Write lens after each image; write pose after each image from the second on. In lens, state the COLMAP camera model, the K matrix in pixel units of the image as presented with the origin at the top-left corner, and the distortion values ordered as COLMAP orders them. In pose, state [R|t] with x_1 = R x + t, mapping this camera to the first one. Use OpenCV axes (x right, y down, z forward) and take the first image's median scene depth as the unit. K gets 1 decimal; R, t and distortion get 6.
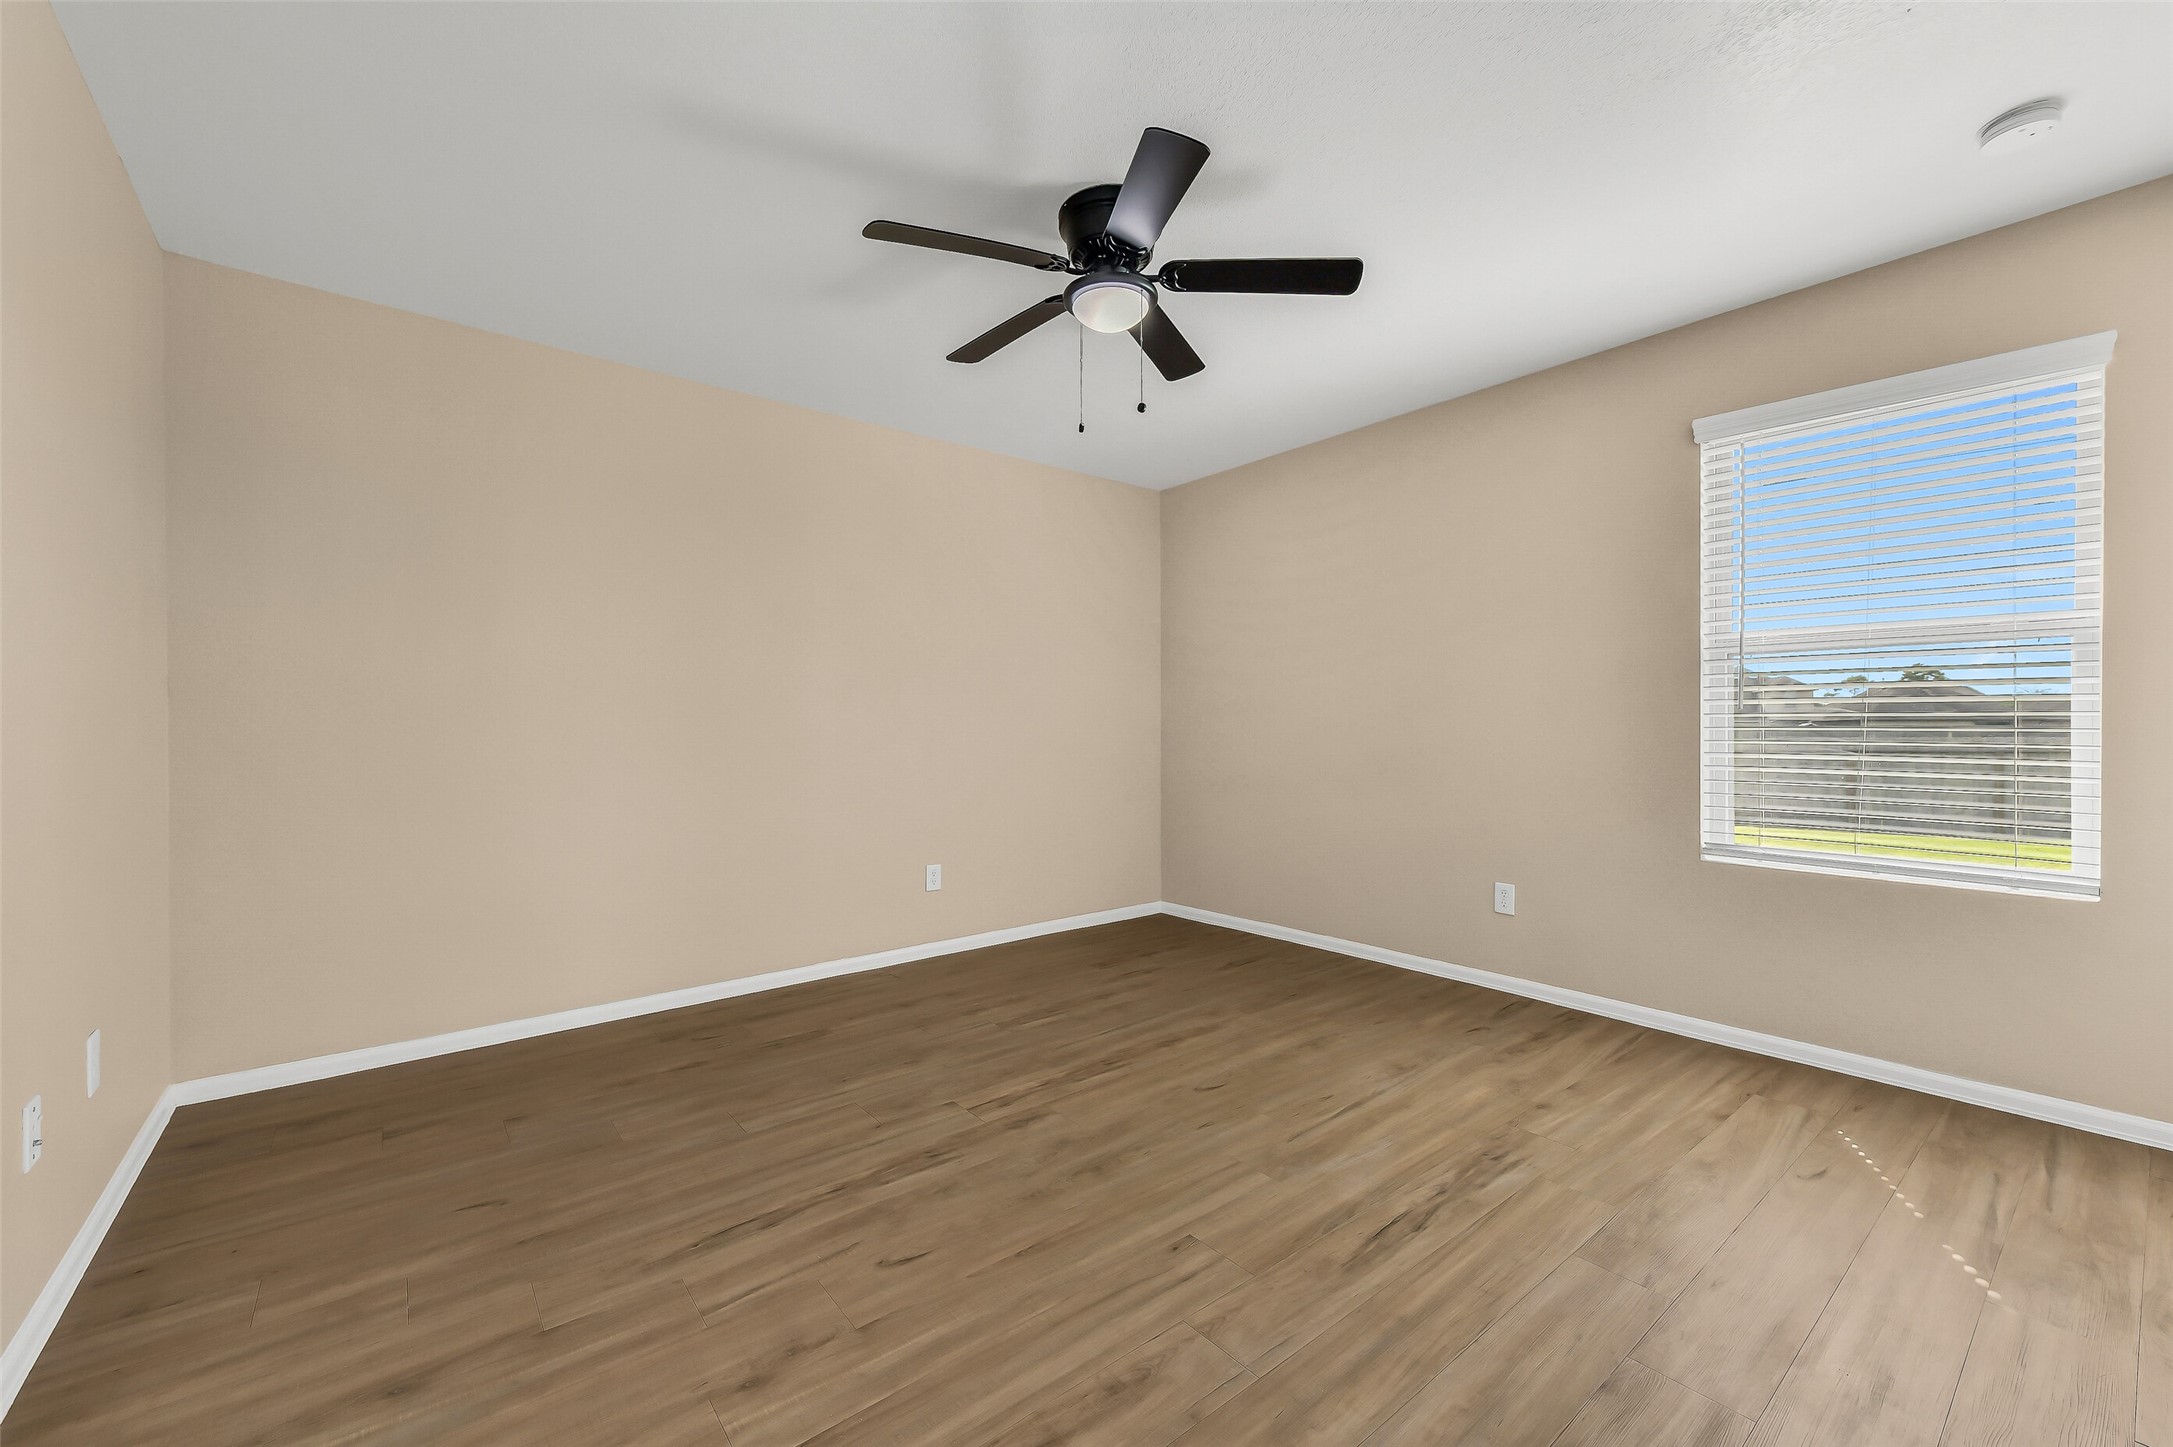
lens RADIAL K [[869.0, 0, 1085.4], [0, 869.0, 730.1], [0, 0, 1]] dist [0.012094, 0.000117]
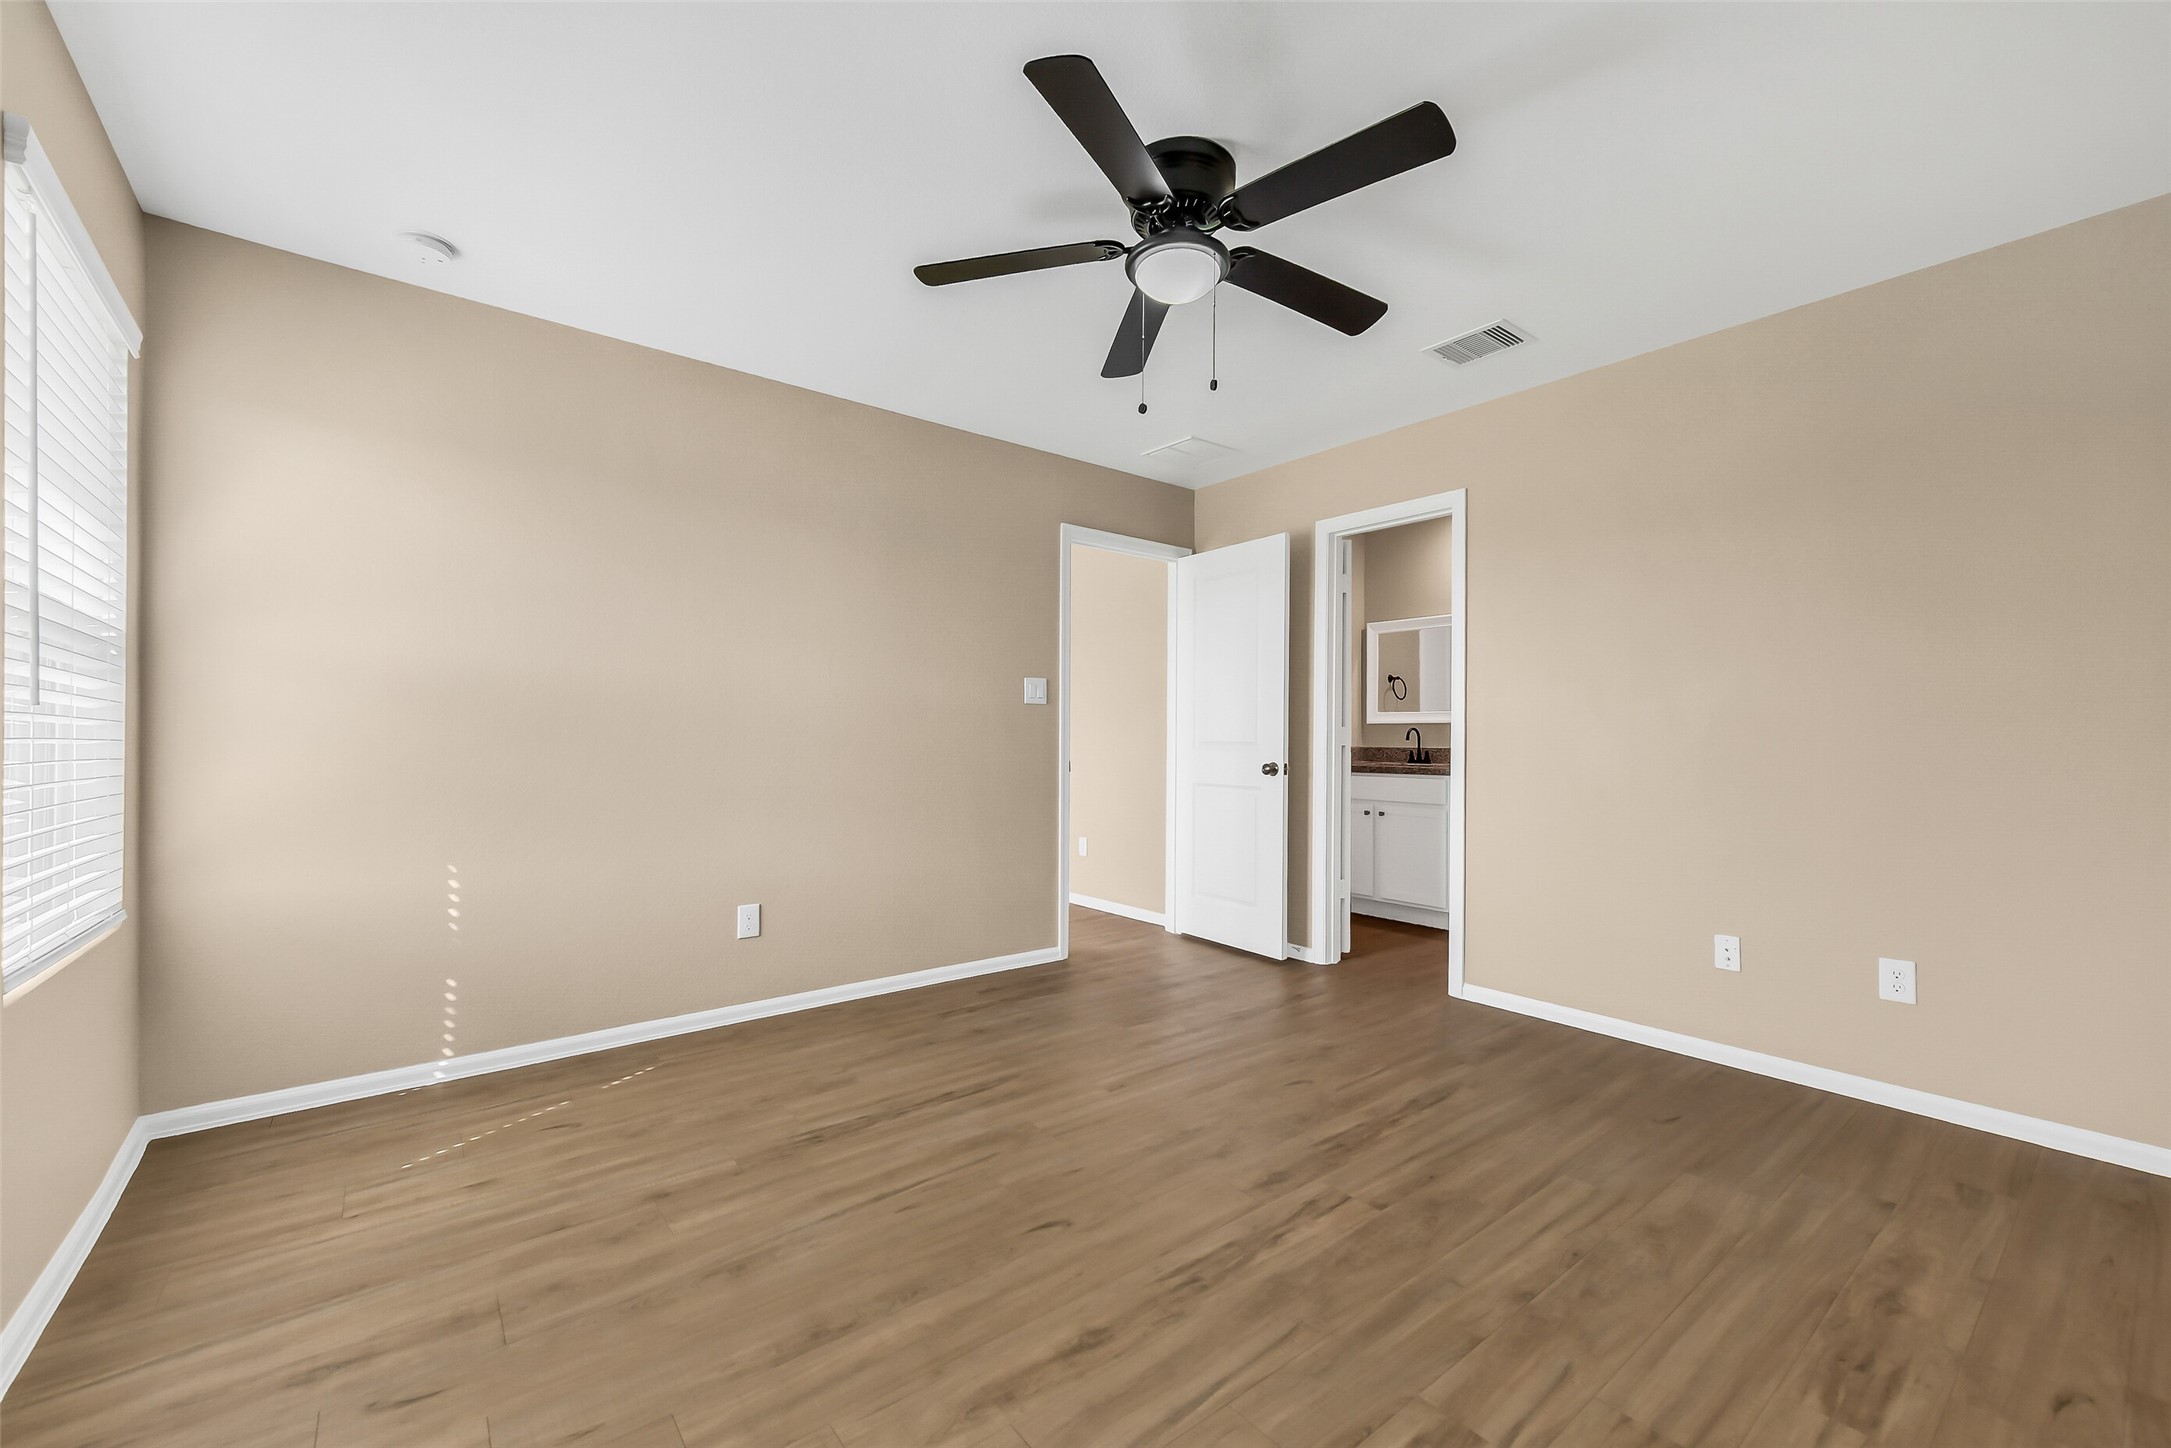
lens RADIAL K [[857.5, 0, 1093.5], [0, 857.5, 754.9], [0, 0, 1]] dist [0.011356, 0.000188]
pose [[-0.999999, -0.000949, -0.000435, 0.111935], [-0.000959, 0.999763, 0.021753, -0.006696], [0.000415, 0.021754, -0.999763, 1.815538]]
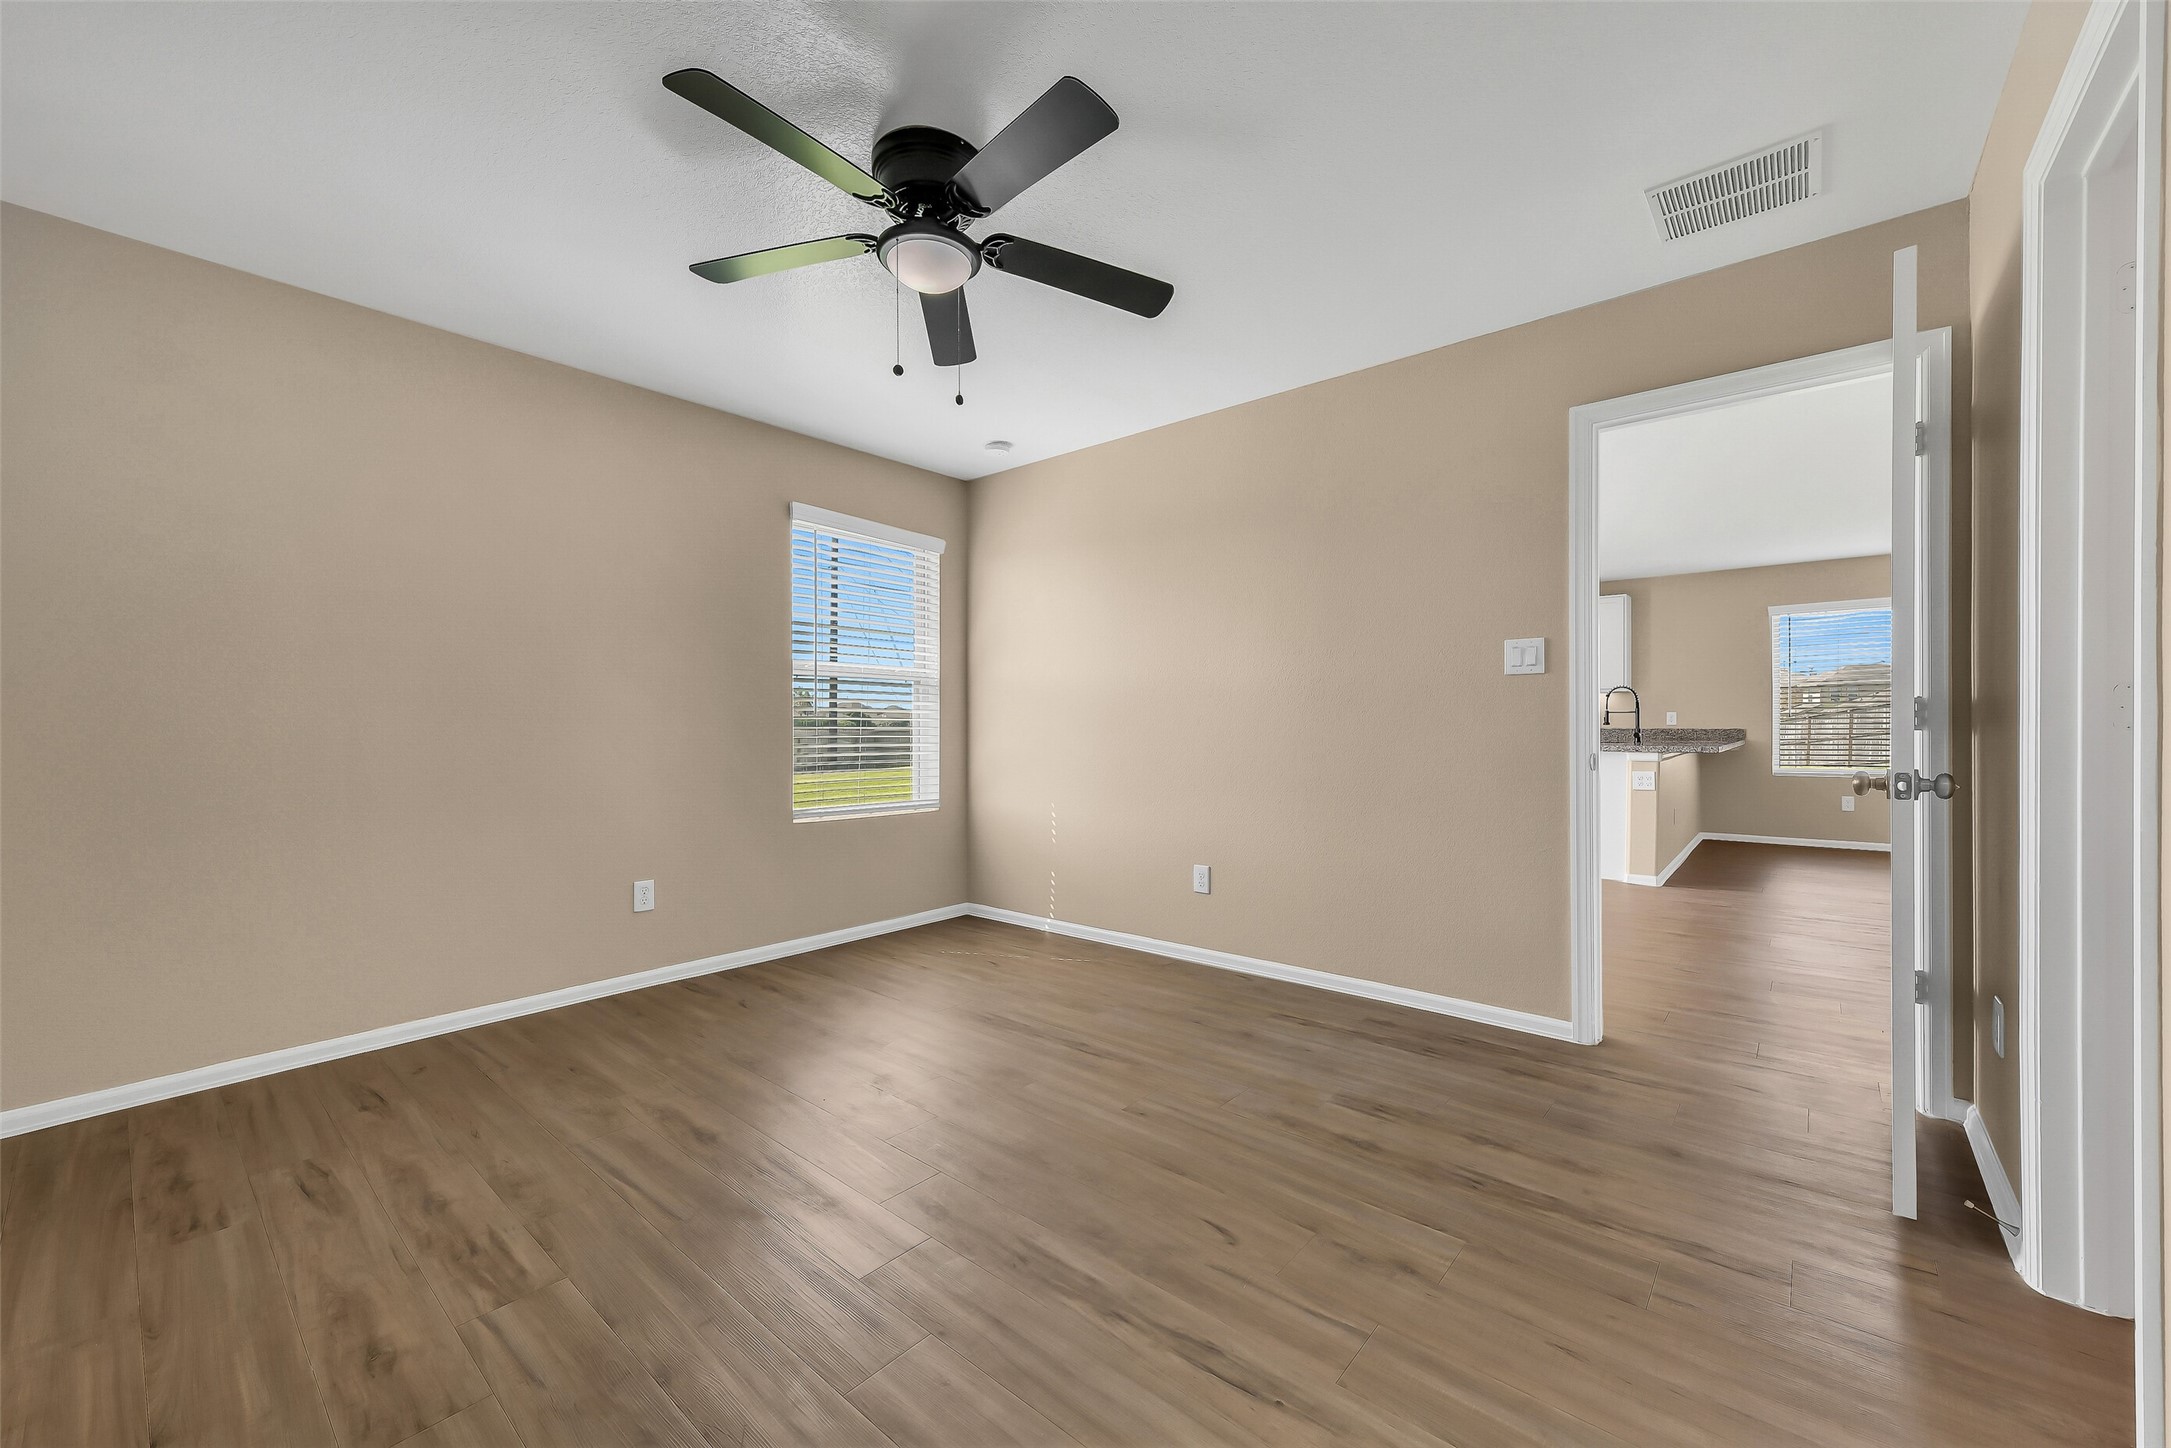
lens RADIAL K [[848.4, 0, 1102.8], [0, 848.4, 728.7], [0, 0, 1]] dist [0.009779, -0.000136]
pose [[-0.198701, 0.000759, 0.980060, -0.850566], [0.008131, 0.999967, 0.000874, 0.003345], [-0.980026, 0.008143, -0.198700, 0.964455]]
